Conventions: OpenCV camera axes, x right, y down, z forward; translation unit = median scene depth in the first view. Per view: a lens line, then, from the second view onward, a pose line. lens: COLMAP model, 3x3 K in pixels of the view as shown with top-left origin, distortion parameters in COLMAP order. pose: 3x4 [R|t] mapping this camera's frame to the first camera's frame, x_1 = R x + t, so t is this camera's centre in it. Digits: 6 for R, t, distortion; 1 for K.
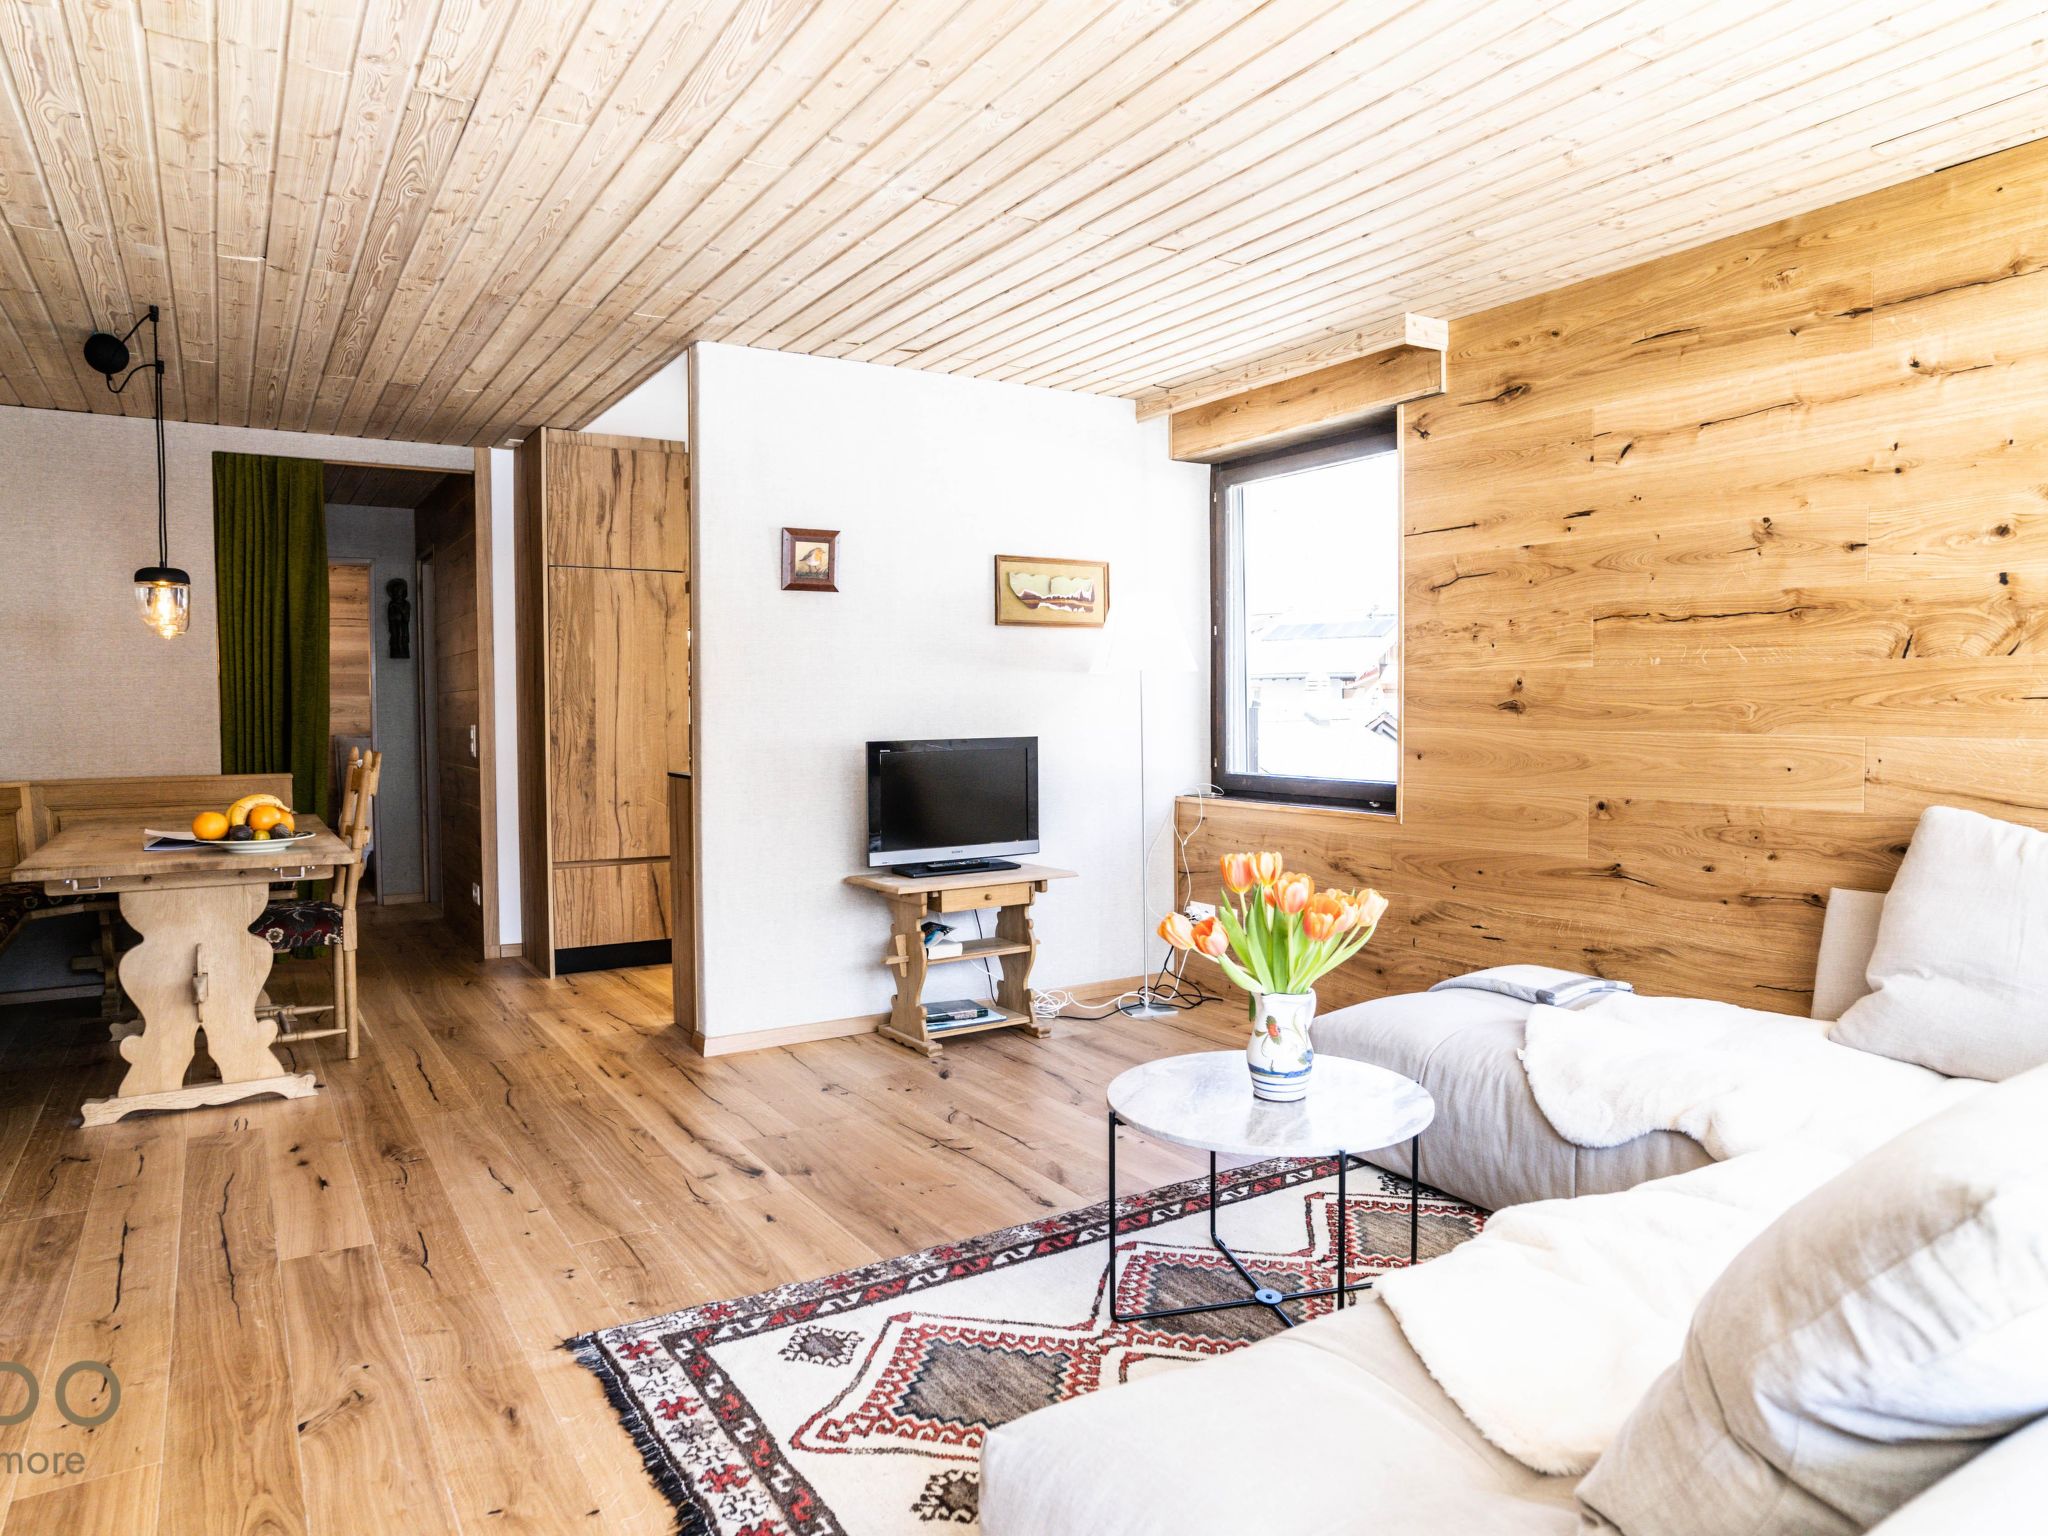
lens RADIAL K [[1327.0, 0, 1017.6], [0, 1327.0, 768.2], [0, 0, 1]] dist [-0.074347, 0.058932]
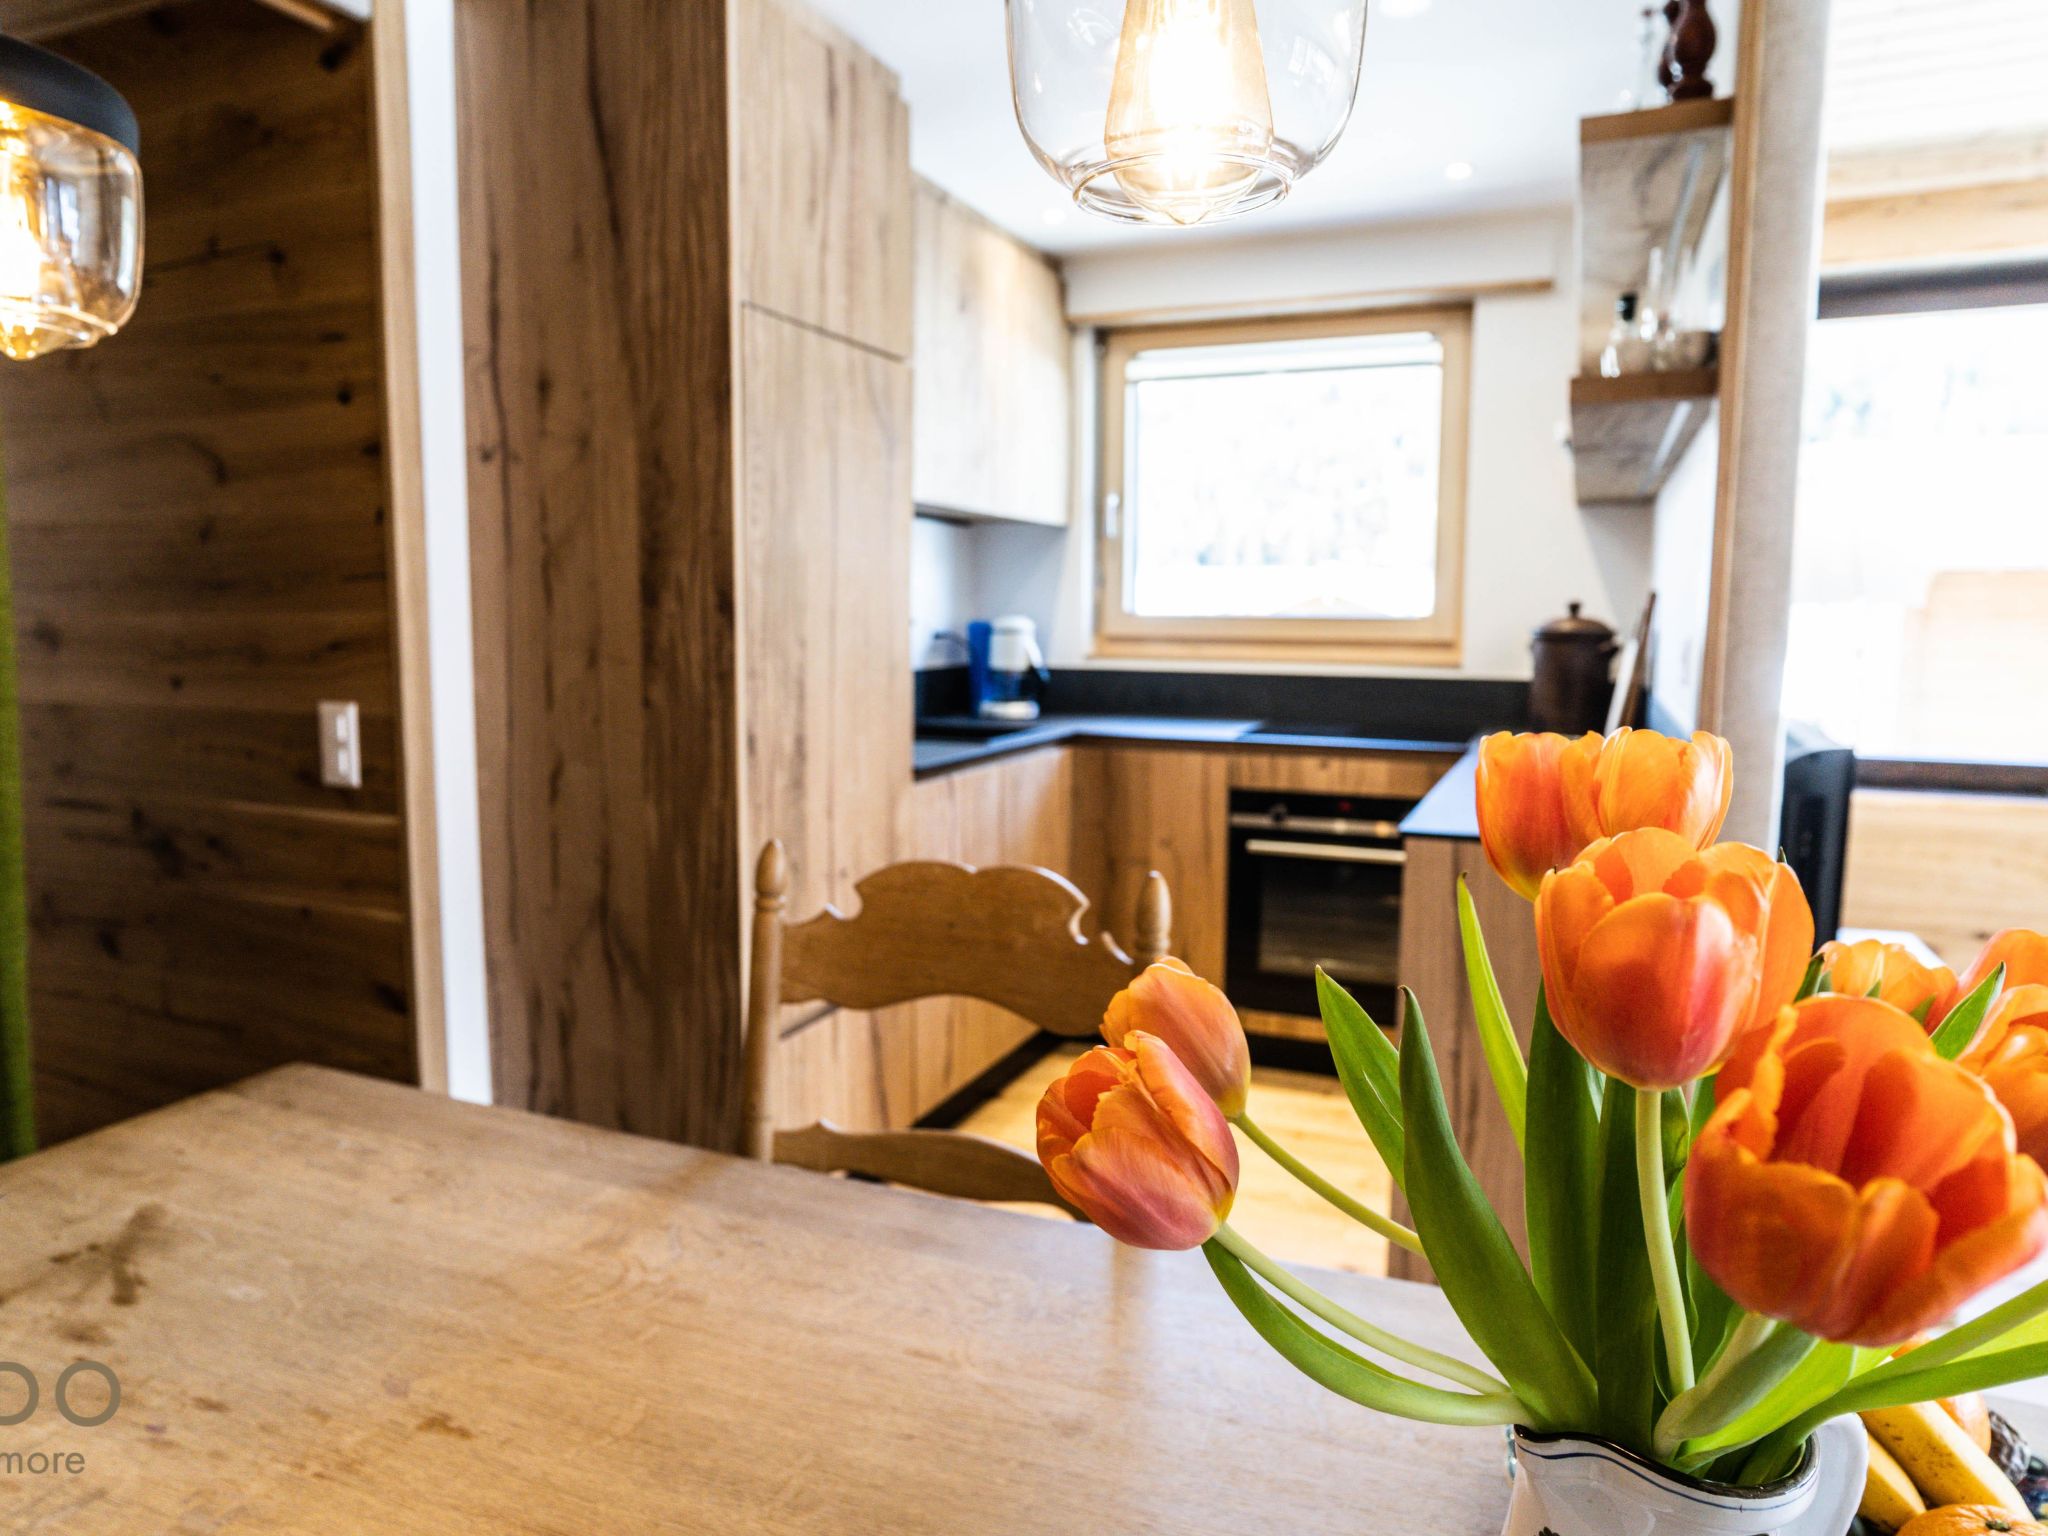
lens RADIAL K [[1327.0, 0, 1017.6], [0, 1327.0, 768.2], [0, 0, 1]] dist [-0.074347, 0.058932]
pose [[0.817470, -0.058683, 0.572973, -0.763015], [0.018922, 0.996995, 0.075114, -0.063330], [-0.575660, -0.050562, 0.816125, 0.914190]]
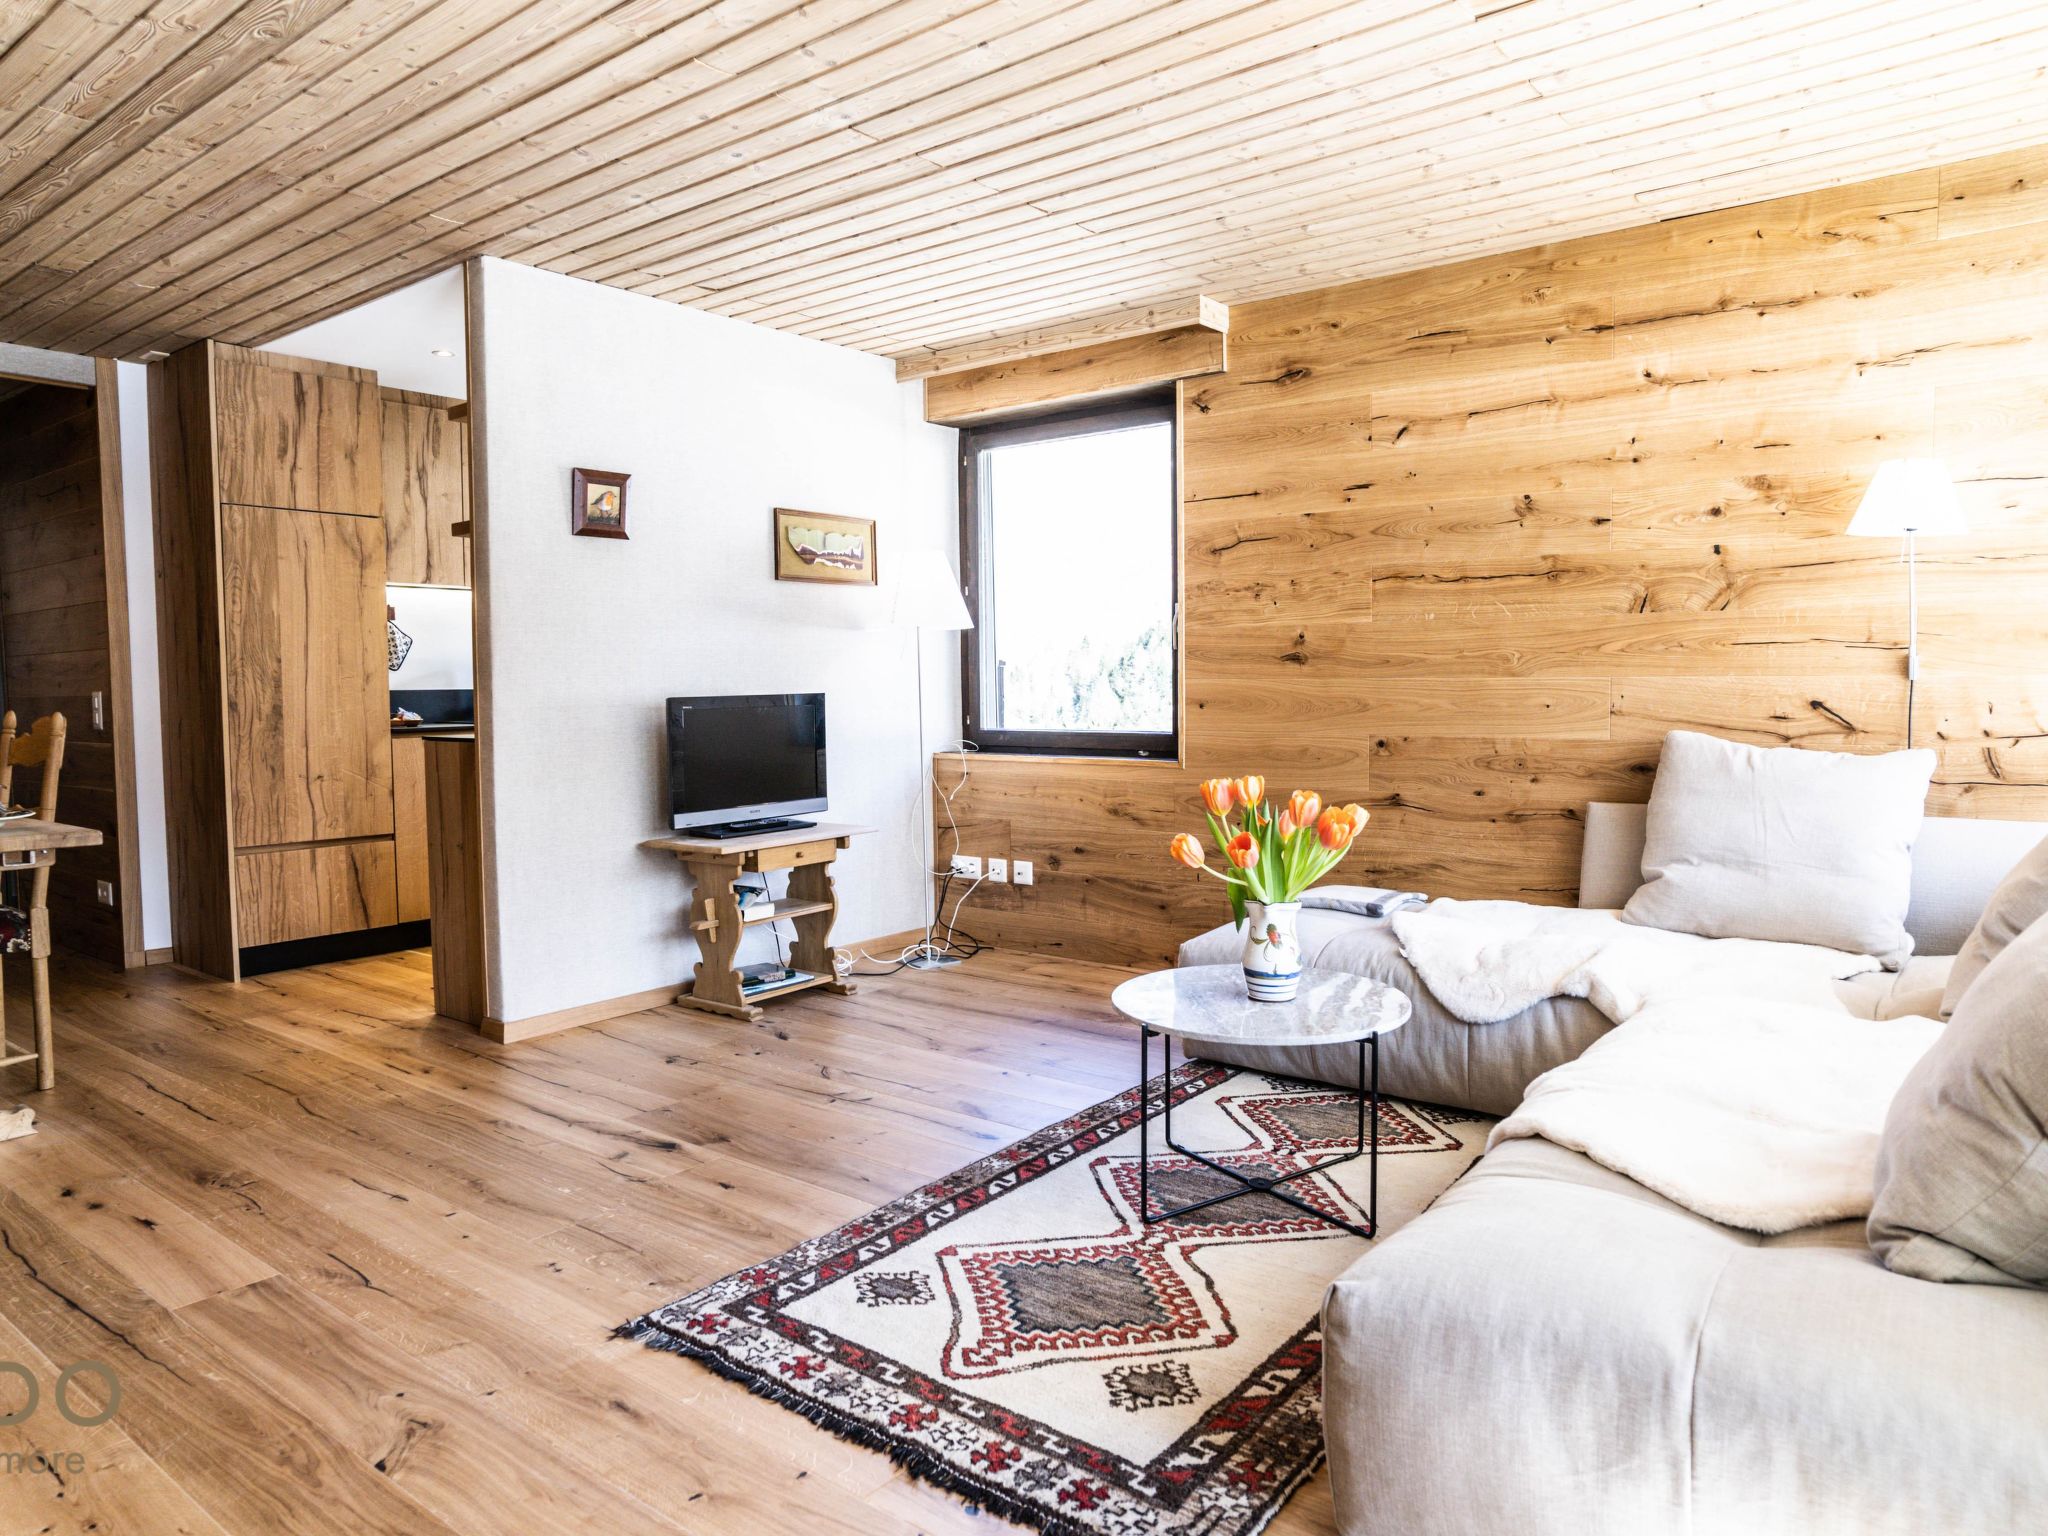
lens RADIAL K [[1327.0, 0, 1017.6], [0, 1327.0, 768.2], [0, 0, 1]] dist [-0.074347, 0.058932]
pose [[0.938111, -0.026292, 0.345334, -0.242921], [0.021405, 0.999610, 0.017957, 0.022069], [-0.345672, -0.009454, 0.938308, 0.029843]]
